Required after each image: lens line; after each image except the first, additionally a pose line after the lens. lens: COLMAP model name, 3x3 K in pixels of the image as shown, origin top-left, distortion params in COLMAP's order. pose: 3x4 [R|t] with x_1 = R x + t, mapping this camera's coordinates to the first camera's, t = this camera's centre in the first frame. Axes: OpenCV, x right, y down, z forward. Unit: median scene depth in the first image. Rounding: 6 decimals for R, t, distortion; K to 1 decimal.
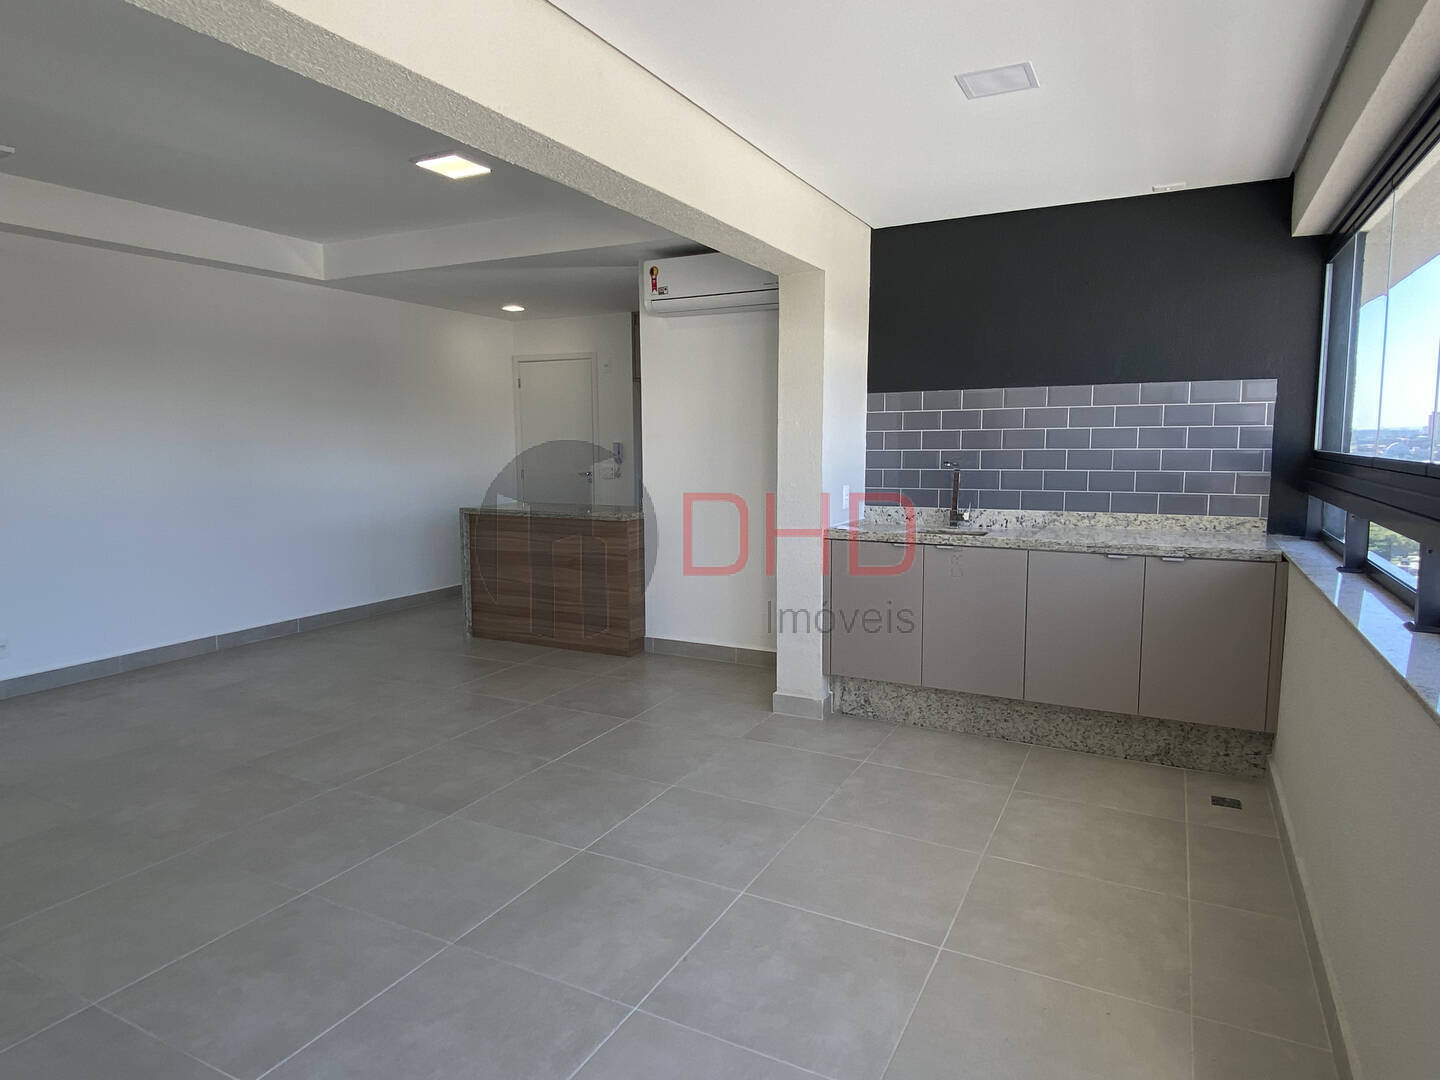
lens RADIAL K [[848.4, 0, 714.7], [0, 848.4, 535.5], [0, 0, 1]] dist [0.054768, -0.049611]
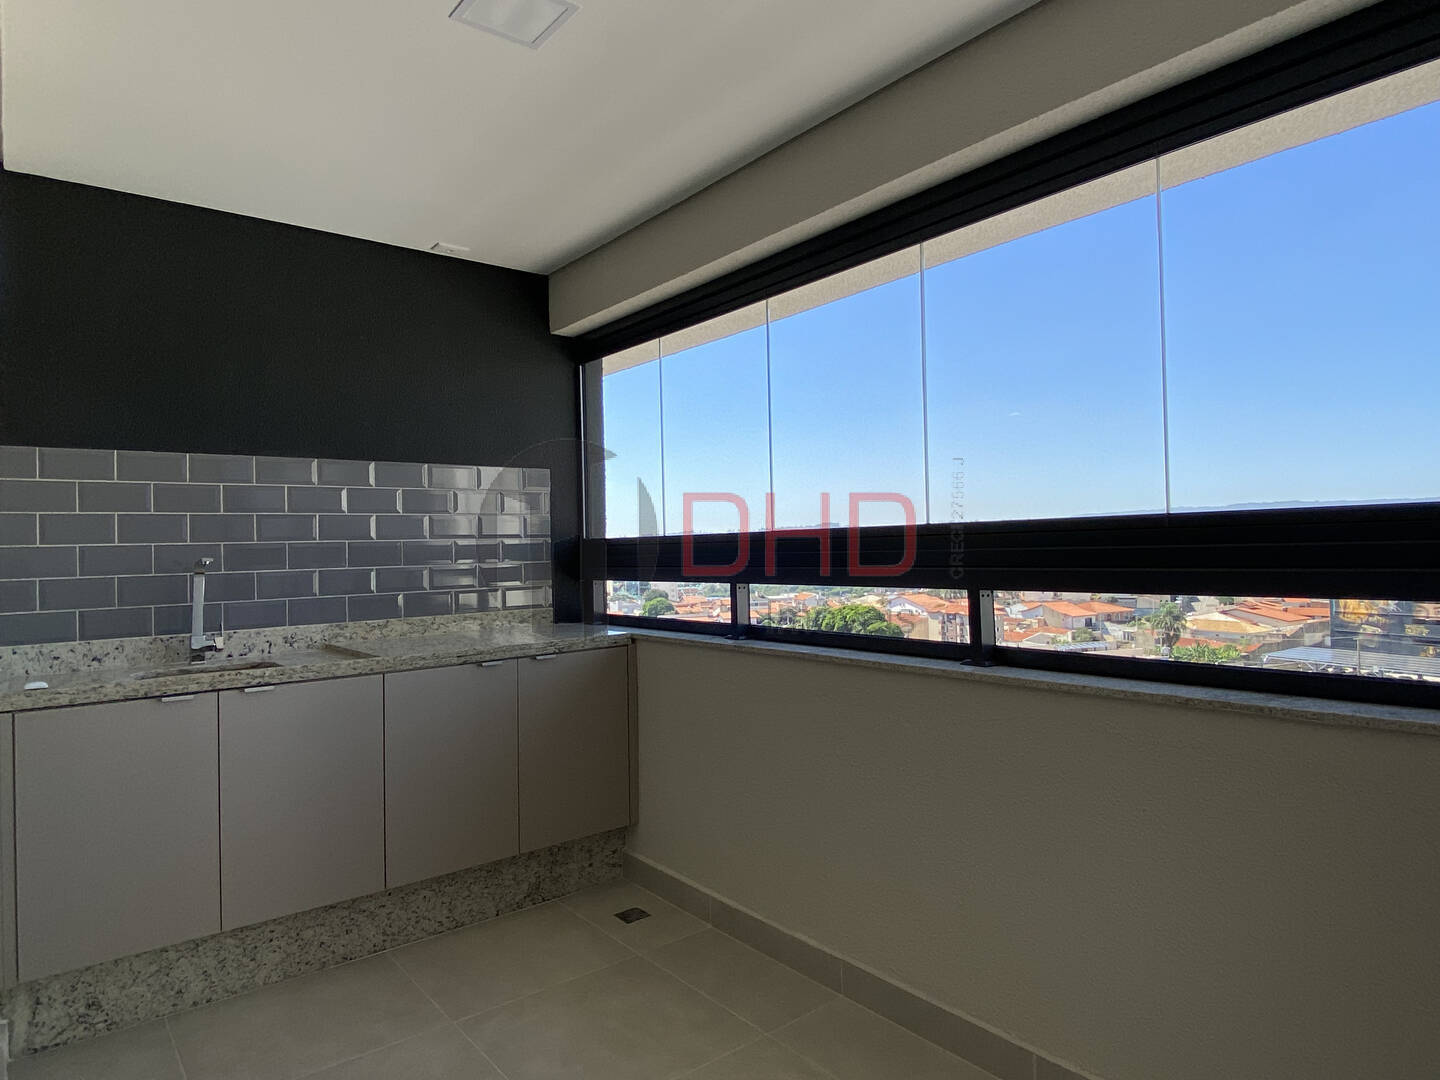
lens RADIAL K [[864.7, 0, 723.2], [0, 864.7, 531.5], [0, 0, 1]] dist [0.031062, -0.030001]
pose [[0.400730, 0.012999, 0.916104, -0.177660], [0.125802, 0.989648, -0.069072, -0.013307], [-0.907518, 0.142927, 0.394946, 0.404384]]
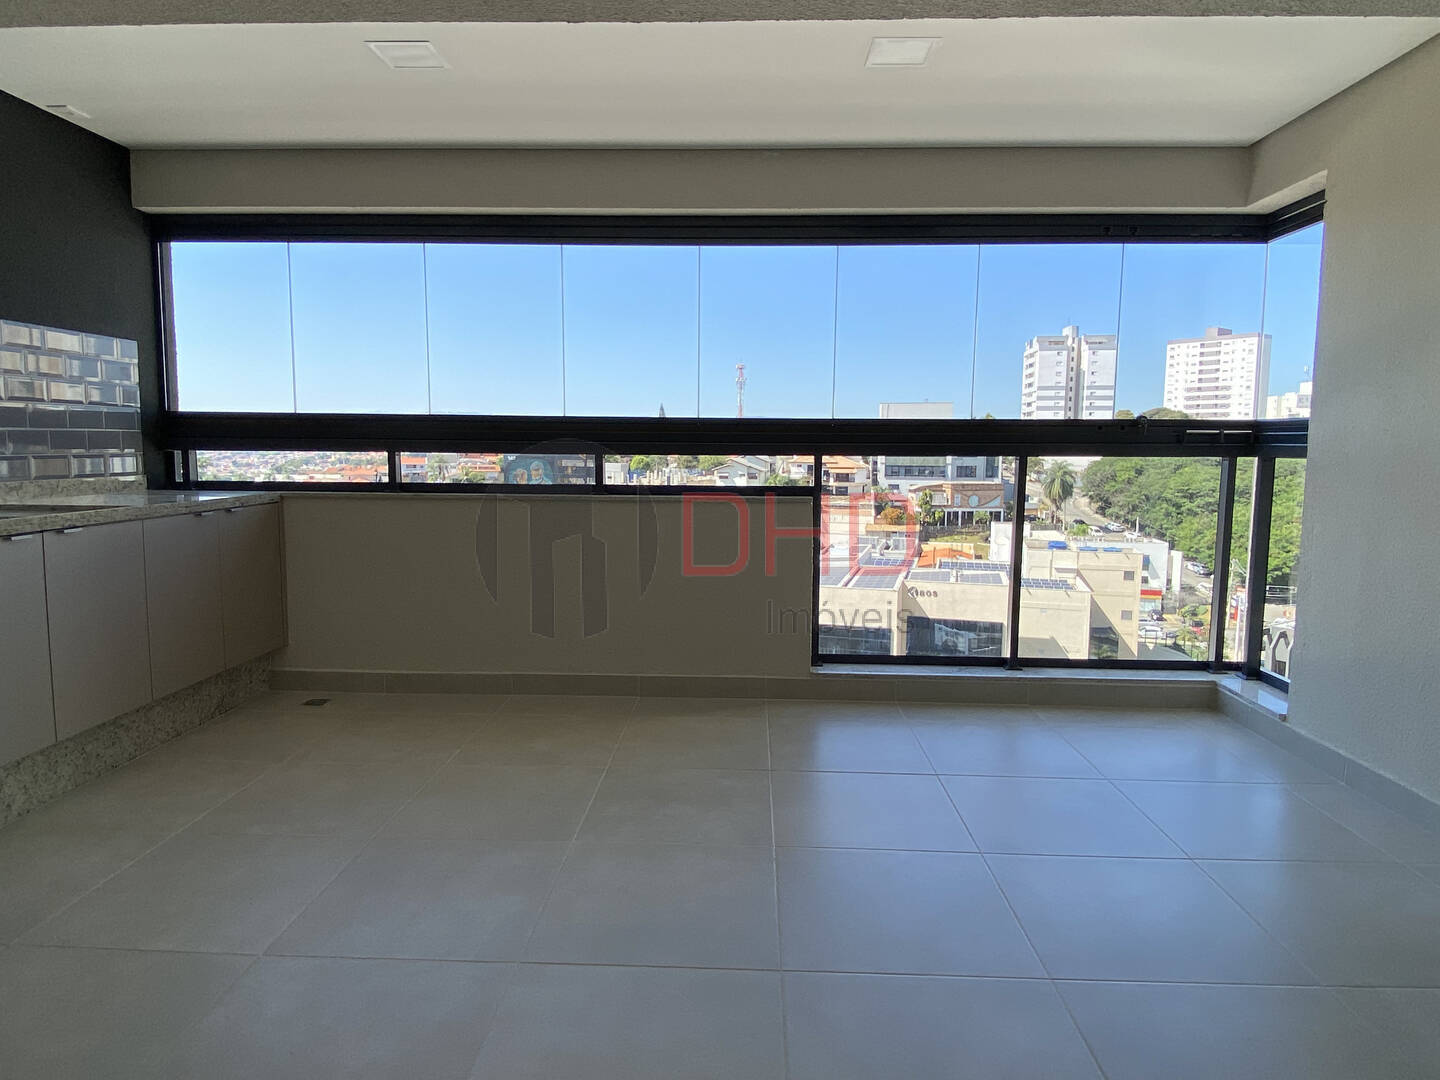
lens RADIAL K [[864.7, 0, 723.2], [0, 864.7, 531.5], [0, 0, 1]] dist [0.031062, -0.030001]
pose [[-0.433590, -0.090585, 0.896546, -0.594154], [0.092365, 0.985226, 0.144215, -0.038986], [-0.896364, 0.145339, -0.418817, 0.795701]]
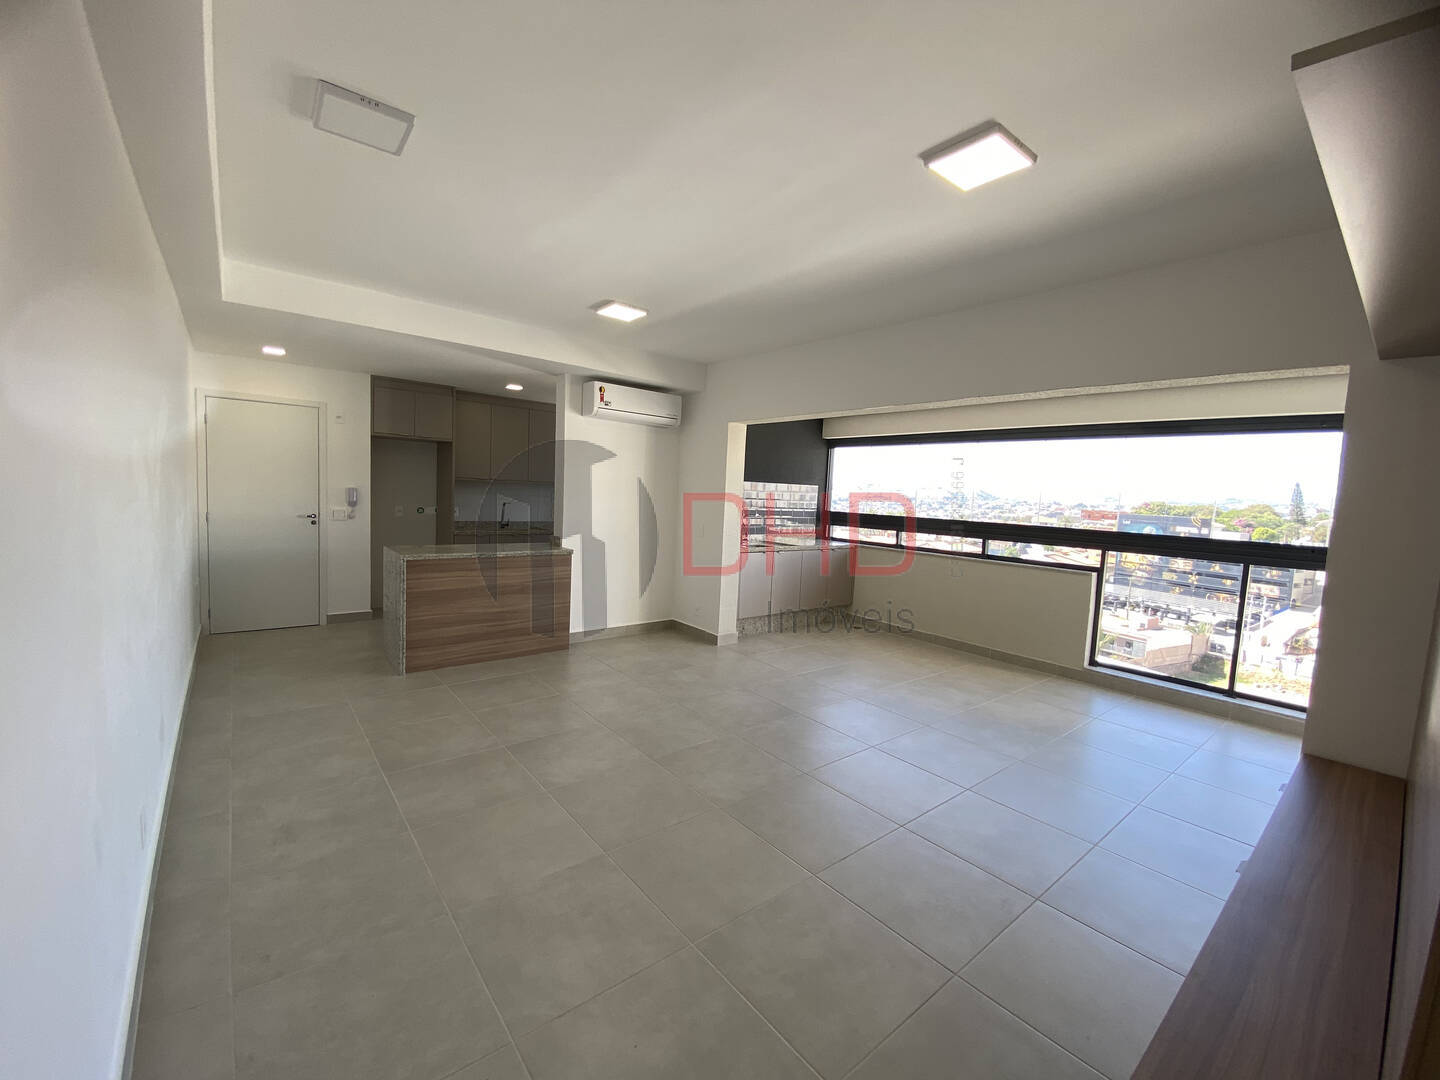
lens RADIAL K [[584.1, 0, 717.6], [0, 584.1, 537.2], [0, 0, 1]] dist [0.040443, -0.032365]
pose [[0.395383, -0.050935, 0.917103, -1.226405], [0.054498, 0.998003, 0.031933, -0.085511], [-0.916898, 0.037355, 0.397370, 0.507778]]
